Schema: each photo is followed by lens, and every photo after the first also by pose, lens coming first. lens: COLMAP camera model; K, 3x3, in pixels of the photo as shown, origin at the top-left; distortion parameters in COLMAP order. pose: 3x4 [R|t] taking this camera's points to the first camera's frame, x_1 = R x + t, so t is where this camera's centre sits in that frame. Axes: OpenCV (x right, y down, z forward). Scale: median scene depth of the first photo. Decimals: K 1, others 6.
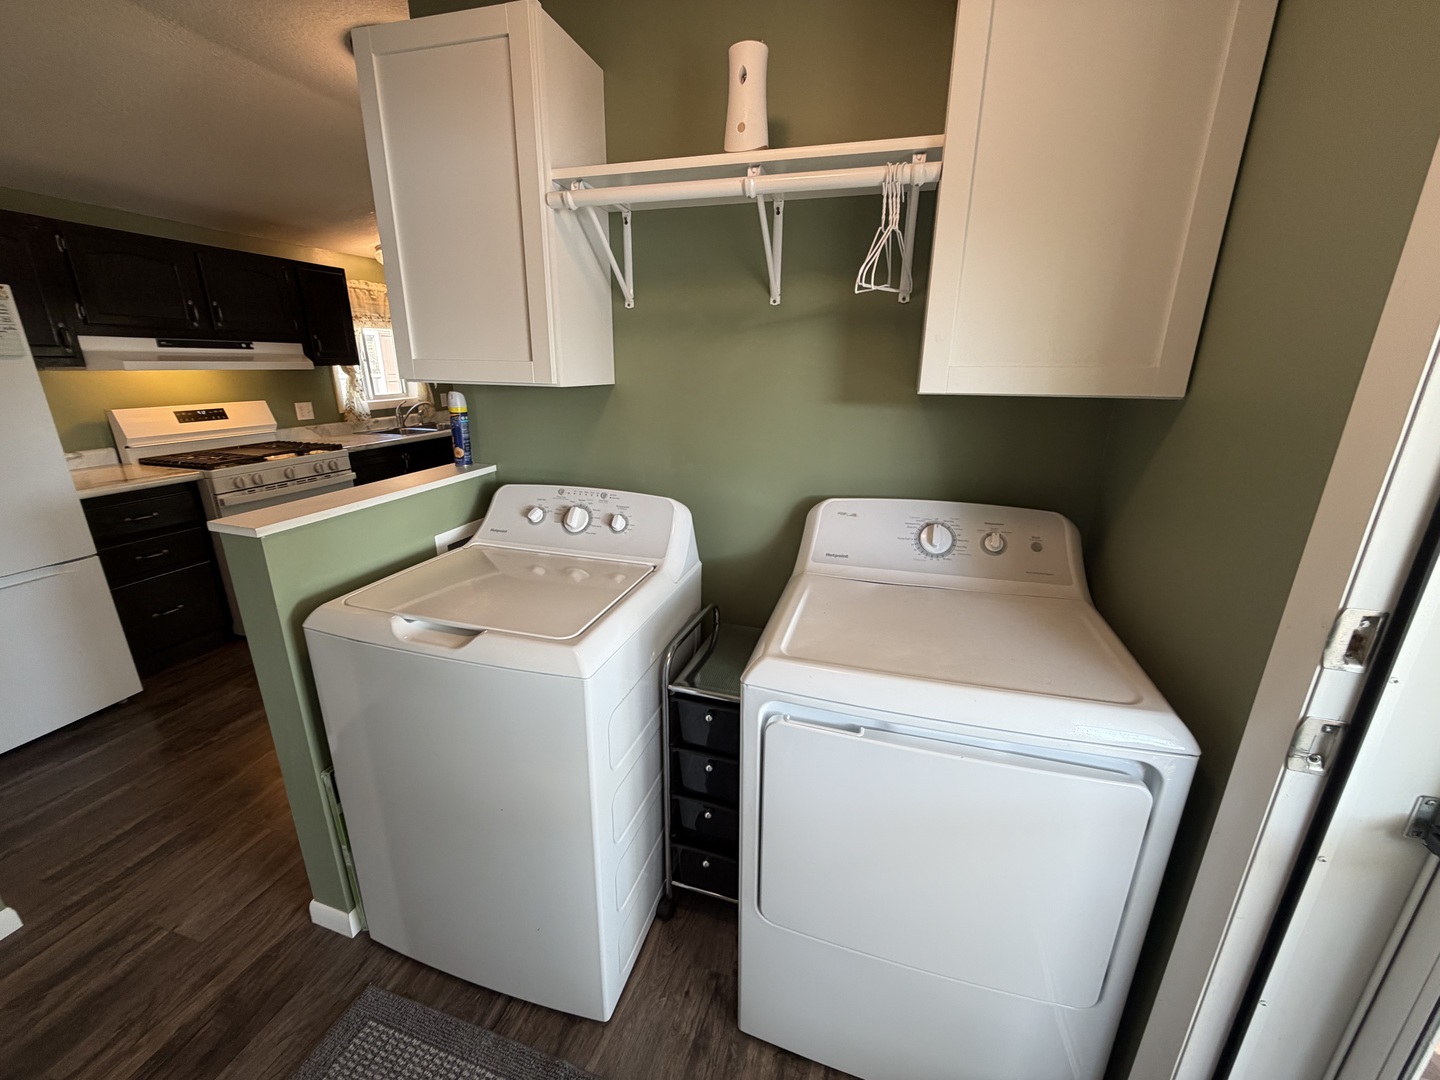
lens RADIAL K [[579.0, 0, 720.0], [0, 579.0, 540.0], [0, 0, 1]] dist [-0.000284, 0.000597]
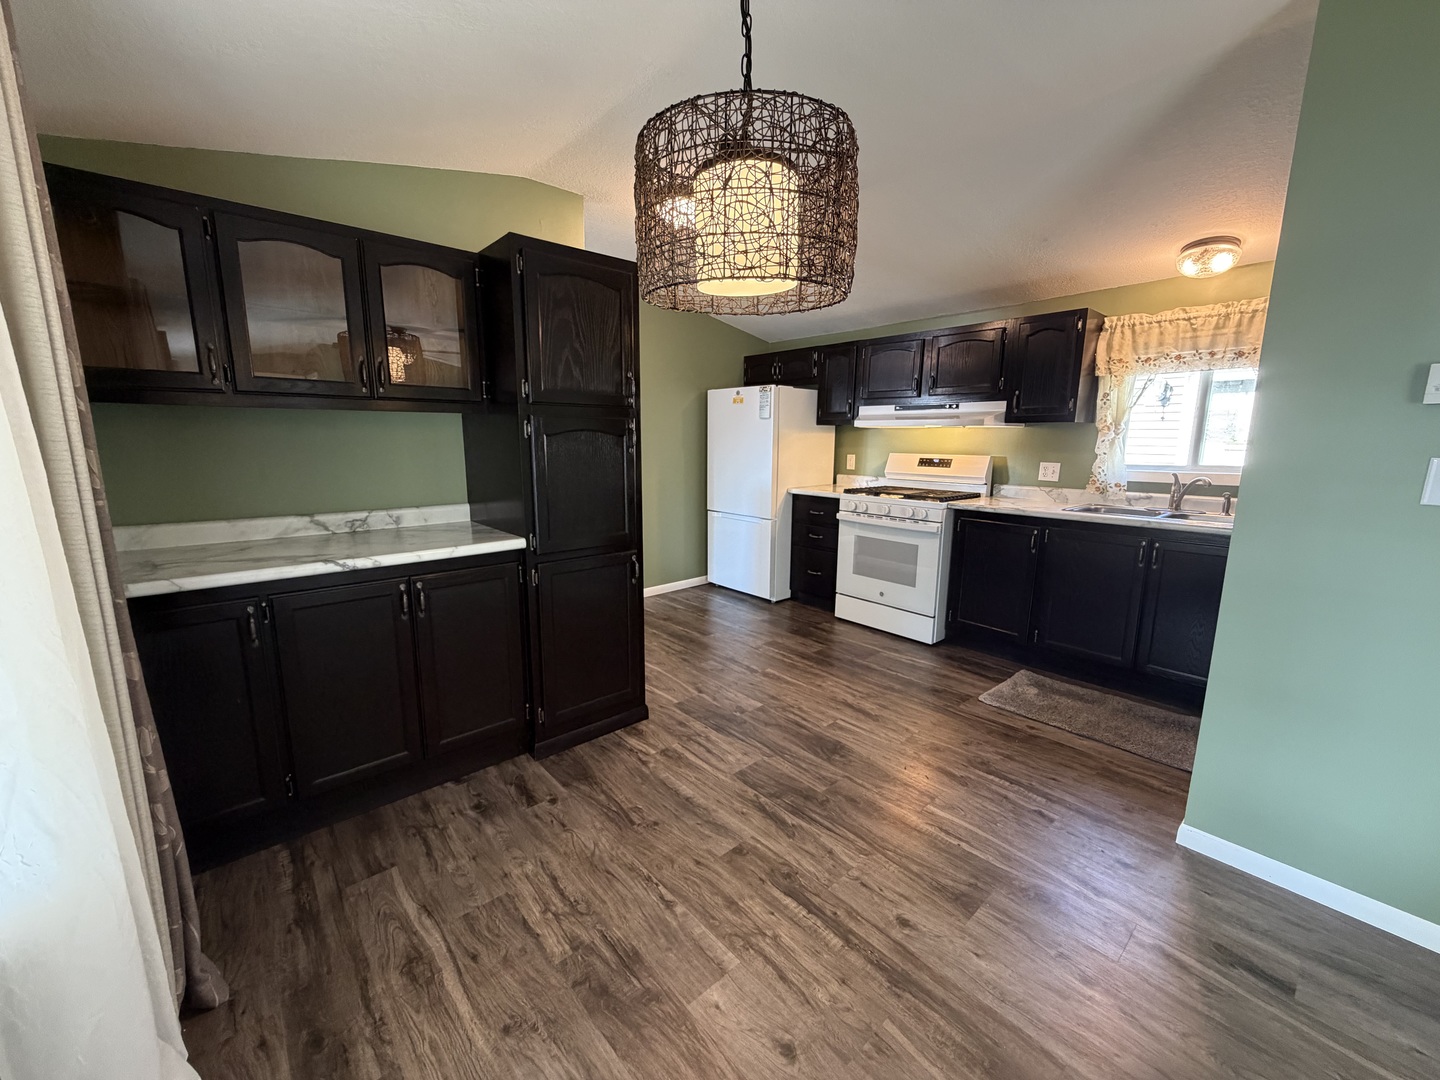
lens RADIAL K [[570.4, 0, 720.0], [0, 570.4, 540.0], [0, 0, 1]] dist [-0.000227, 0.000556]
pose [[-0.529271, 0.132338, -0.838069, 0.409463], [-0.266729, 0.911729, 0.312419, -0.319940], [0.805436, 0.388892, -0.447253, 1.224947]]
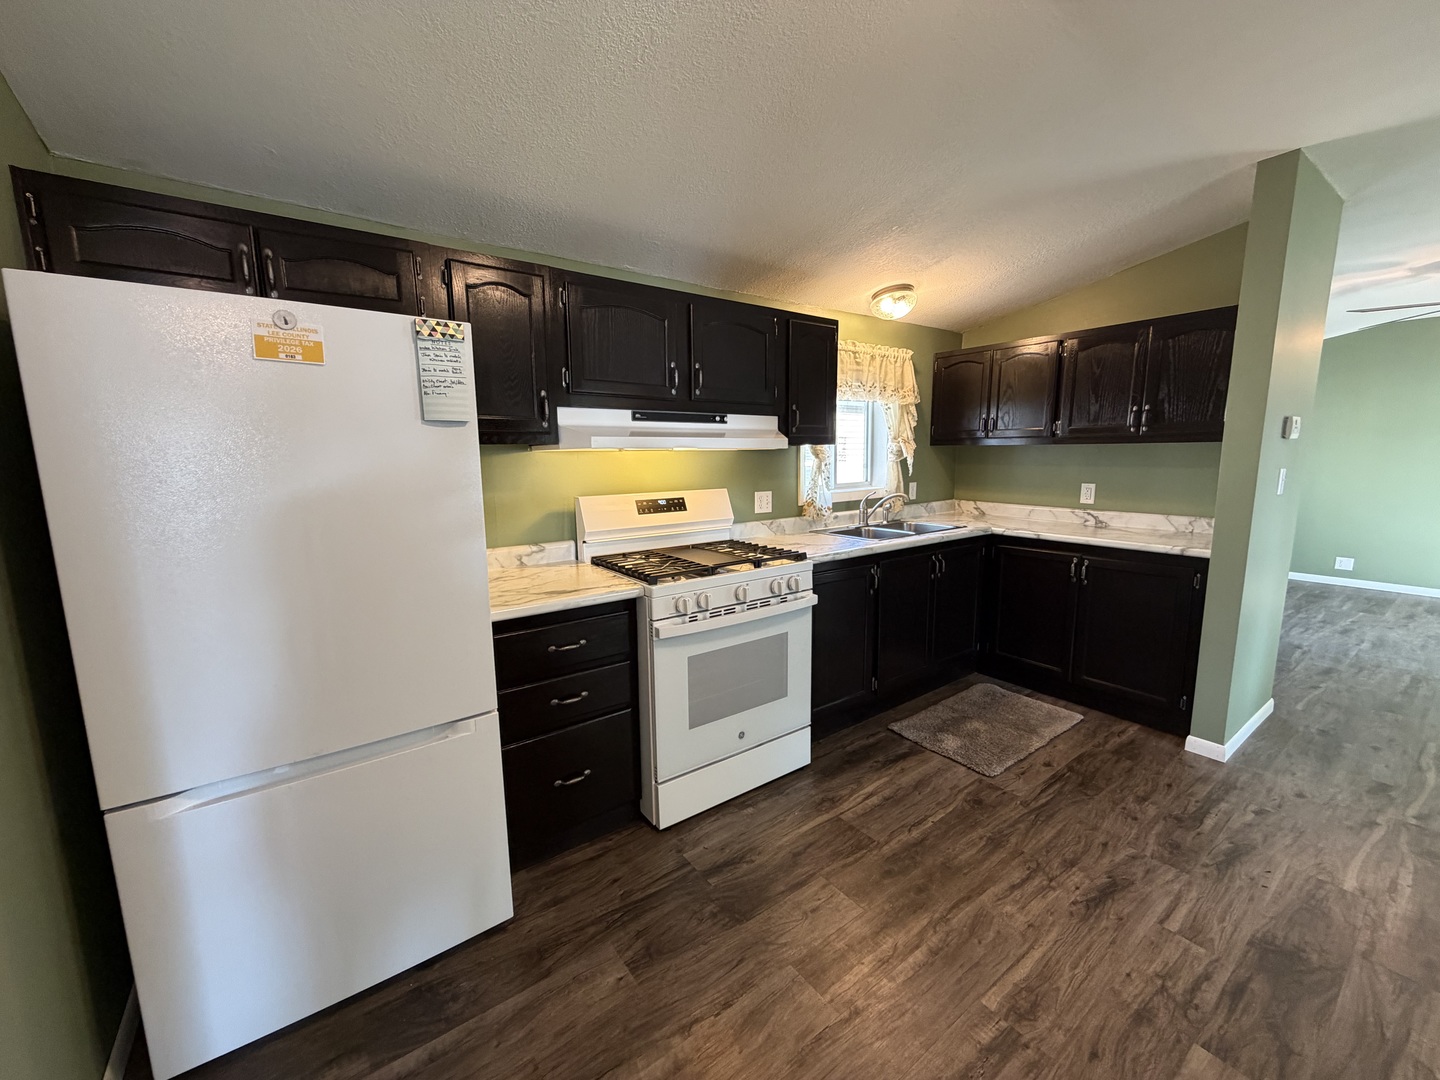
lens RADIAL K [[570.4, 0, 720.0], [0, 570.4, 540.0], [0, 0, 1]] dist [-0.000227, 0.000556]
pose [[0.796463, 0.073446, -0.600211, -0.349838], [-0.161895, 0.982260, -0.094633, -0.105541], [0.582613, 0.172543, 0.794224, 0.423572]]
